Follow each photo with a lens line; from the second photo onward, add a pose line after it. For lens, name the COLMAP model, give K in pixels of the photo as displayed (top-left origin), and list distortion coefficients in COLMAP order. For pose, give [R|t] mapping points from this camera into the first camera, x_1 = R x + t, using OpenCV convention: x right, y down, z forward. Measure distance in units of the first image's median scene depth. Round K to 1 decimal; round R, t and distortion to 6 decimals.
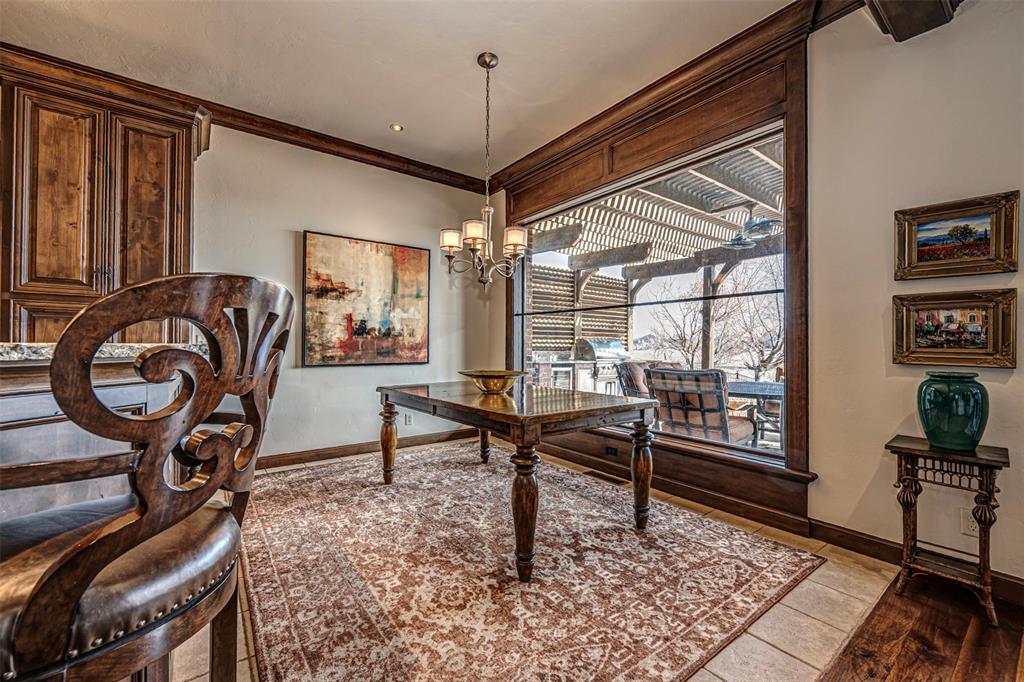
lens RADIAL K [[415.1, 0, 508.6], [0, 415.1, 340.3], [0, 0, 1]] dist [0.001006, 0.000095]
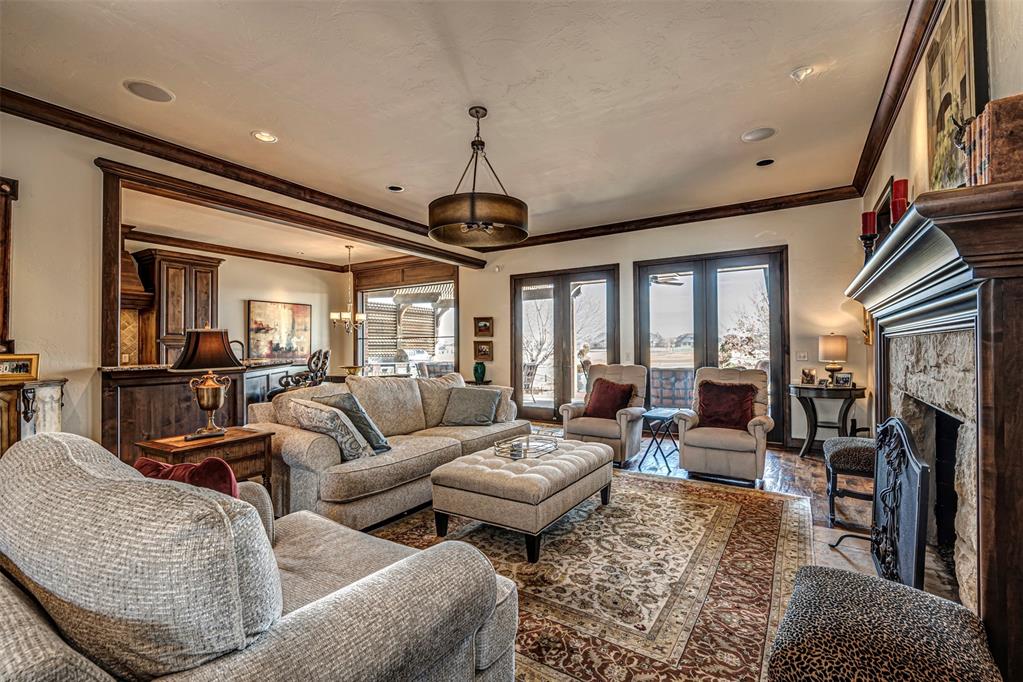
lens RADIAL K [[456.8, 0, 511.5], [0, 456.8, 338.2], [0, 0, 1]] dist [-0.001587, -0.000100]
pose [[0.936982, -0.002072, 0.349373, -0.072968], [0.005663, 0.999941, -0.009257, -0.049533], [-0.349333, 0.010652, 0.936938, -1.490034]]
